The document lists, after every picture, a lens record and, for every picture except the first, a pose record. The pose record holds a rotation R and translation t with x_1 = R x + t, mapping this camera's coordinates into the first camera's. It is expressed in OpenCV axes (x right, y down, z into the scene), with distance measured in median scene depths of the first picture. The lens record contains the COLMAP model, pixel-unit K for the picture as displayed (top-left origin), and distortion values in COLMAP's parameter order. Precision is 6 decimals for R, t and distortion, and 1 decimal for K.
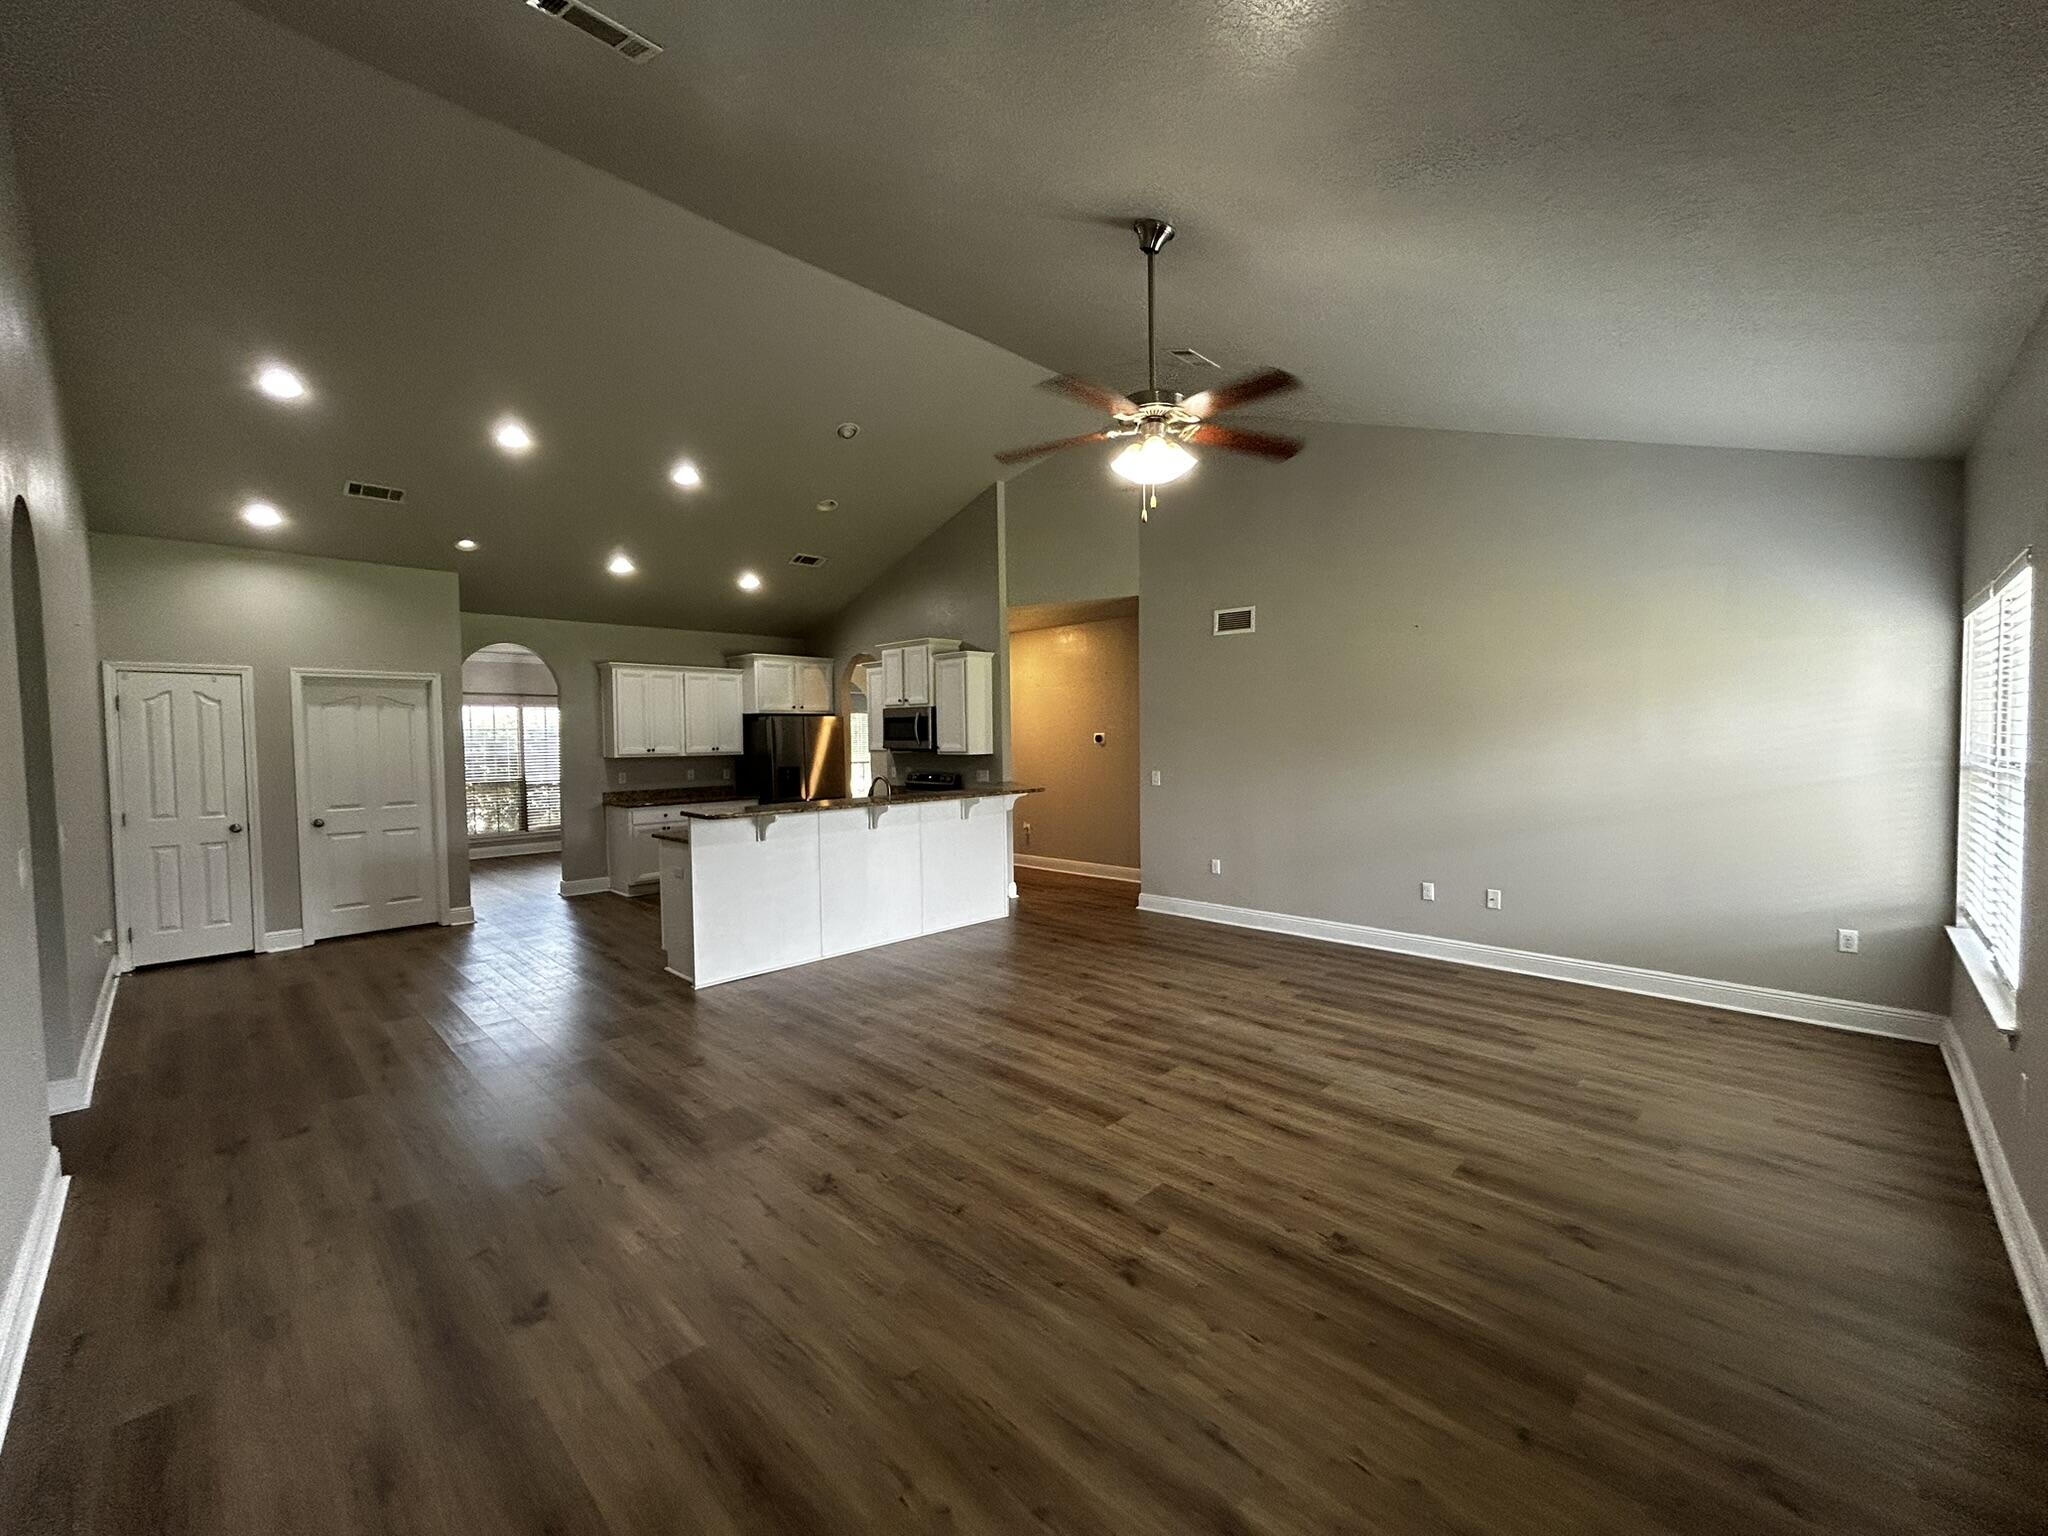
lens RADIAL K [[829.2, 0, 1021.8], [0, 829.2, 767.1], [0, 0, 1]] dist [0.000399, 0.000006]
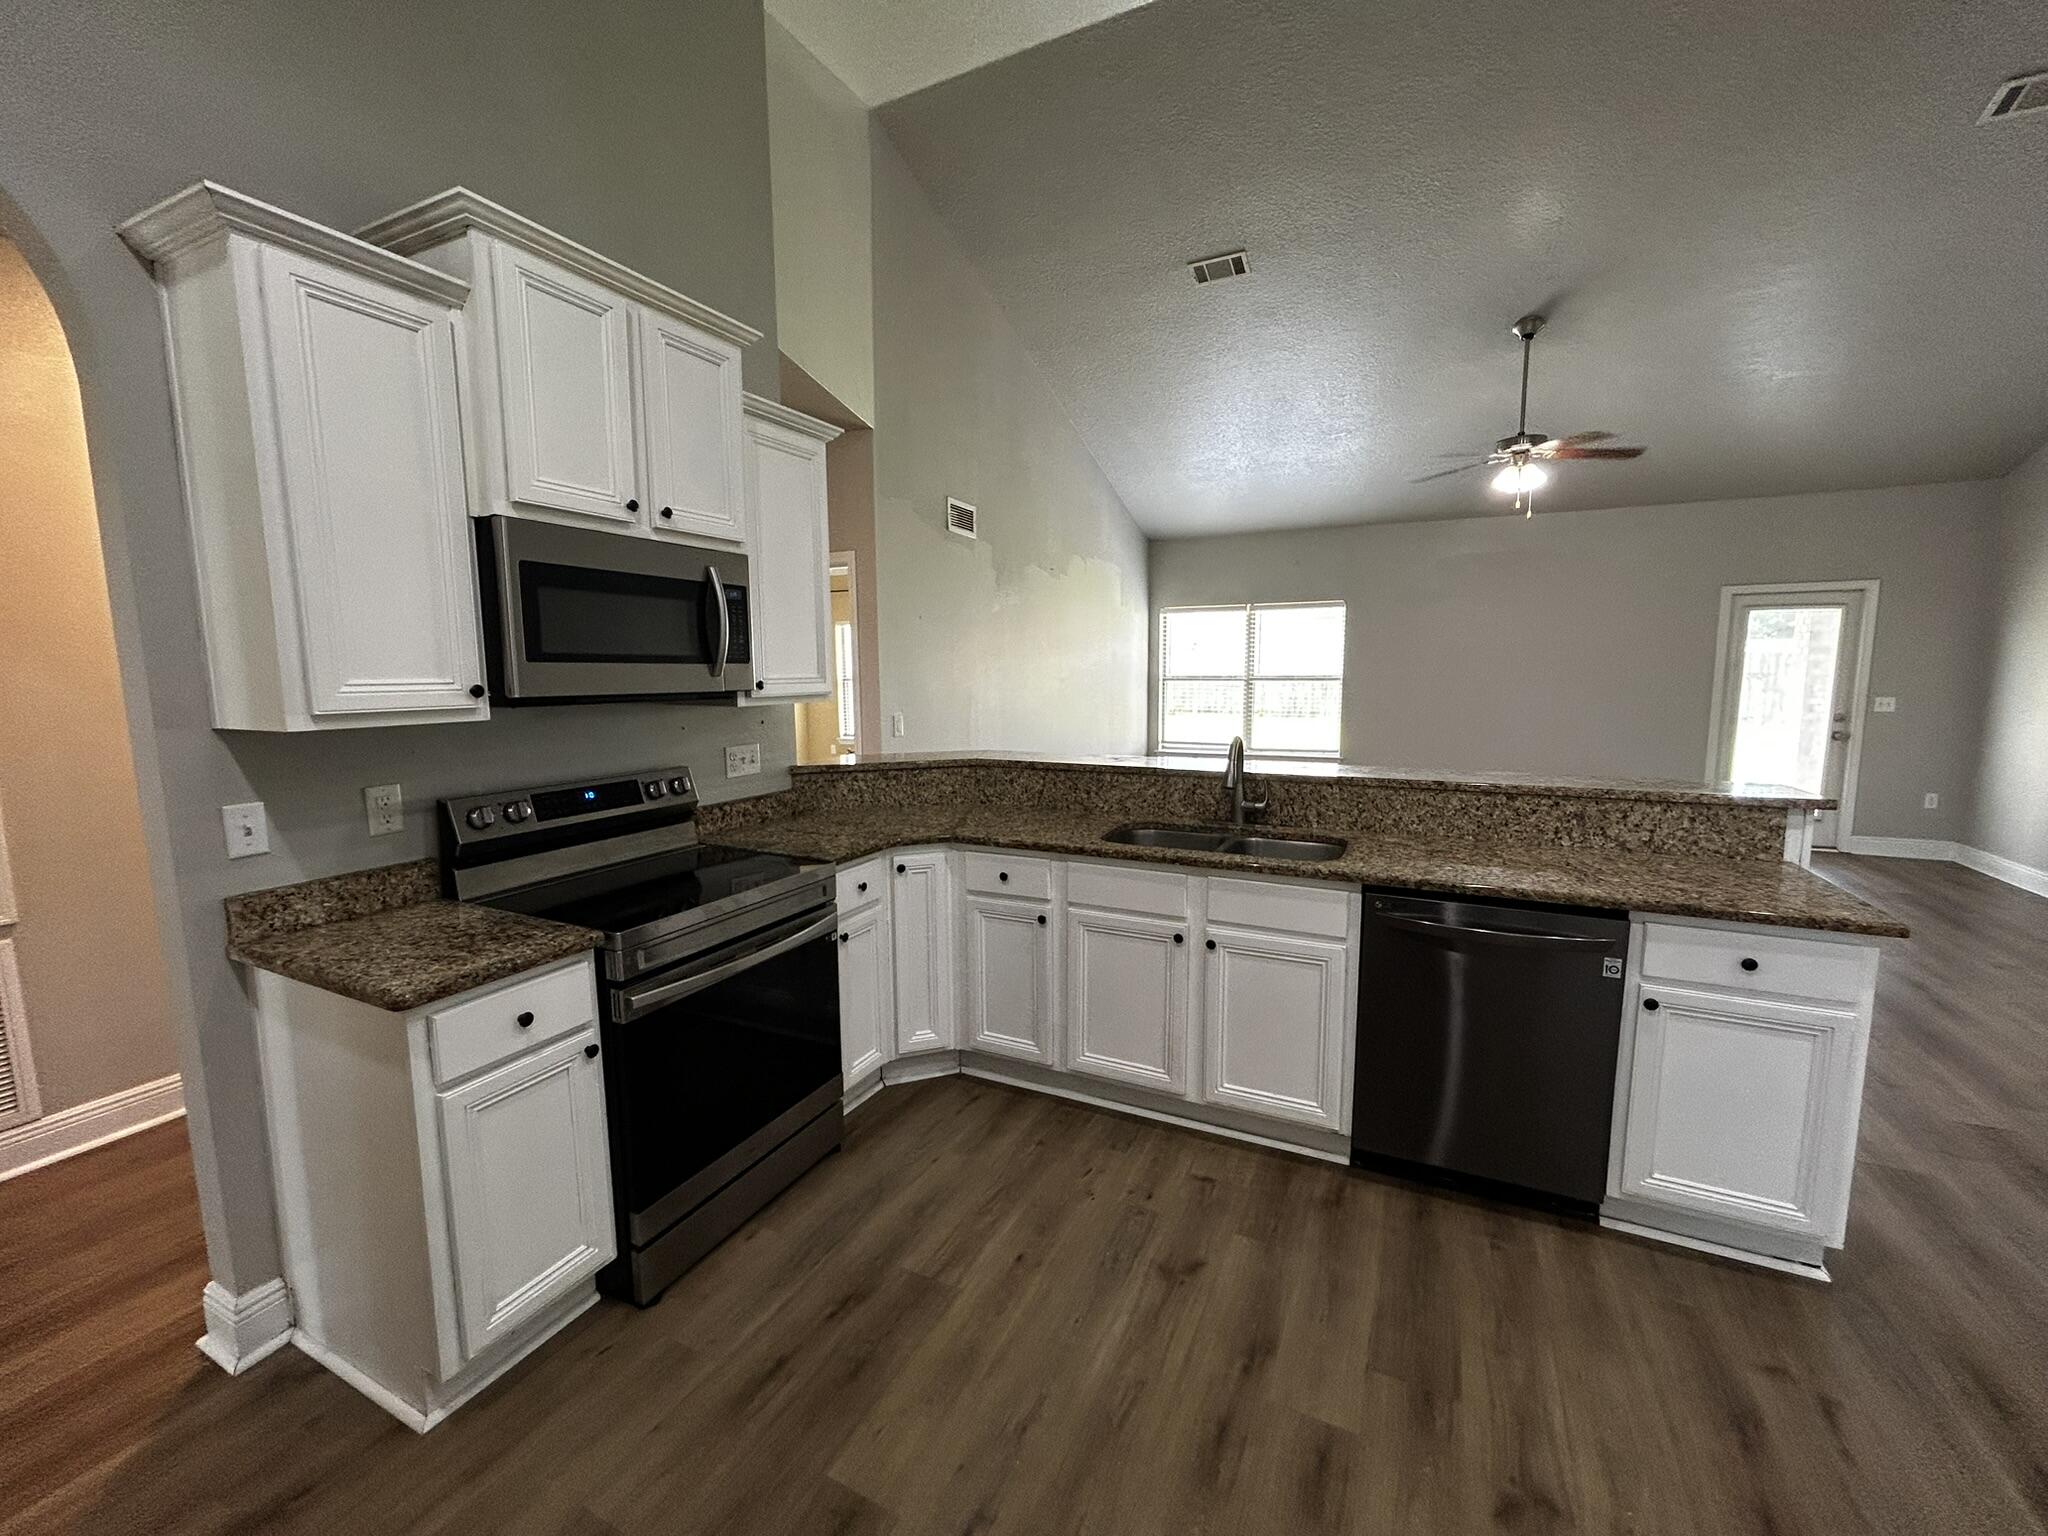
lens RADIAL K [[829.2, 0, 1021.8], [0, 829.2, 767.1], [0, 0, 1]] dist [0.000399, 0.000006]
pose [[-0.309769, -0.098892, 0.945655, -0.495824], [0.048776, 0.991614, 0.119675, -0.028405], [-0.949560, 0.083197, -0.302348, 1.104353]]
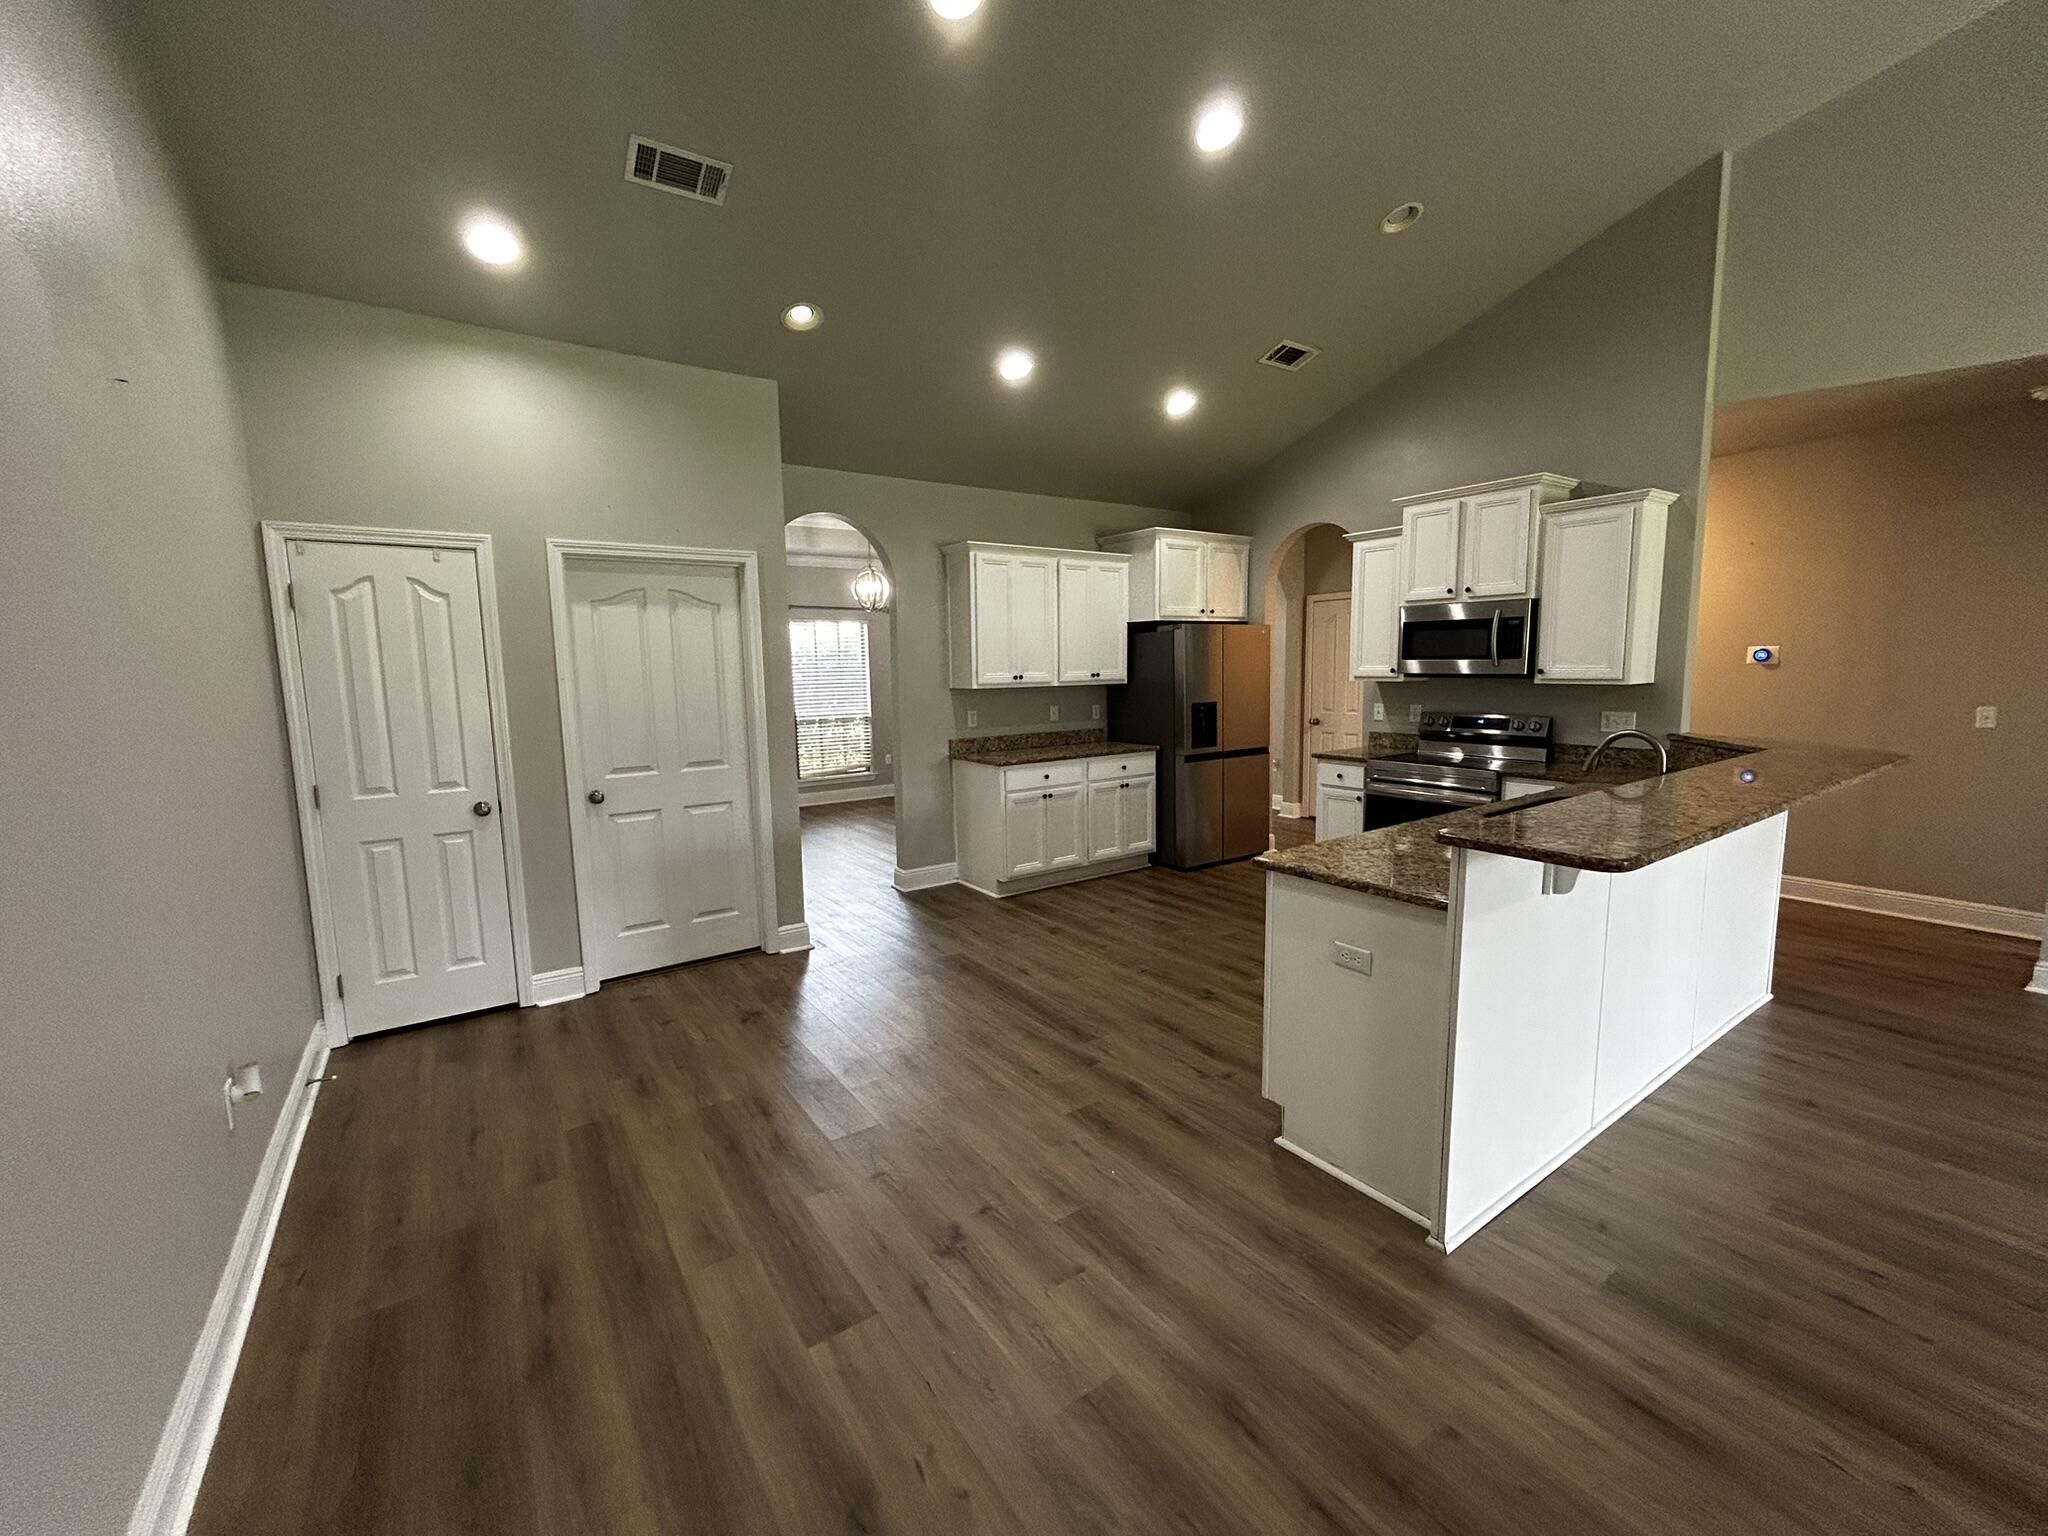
lens RADIAL K [[829.2, 0, 1021.8], [0, 829.2, 767.1], [0, 0, 1]] dist [0.000399, 0.000006]
pose [[0.982297, 0.018683, -0.186395, -0.378811], [-0.002139, 0.996068, 0.088571, -0.008777], [0.187317, -0.086605, 0.978474, 0.409026]]
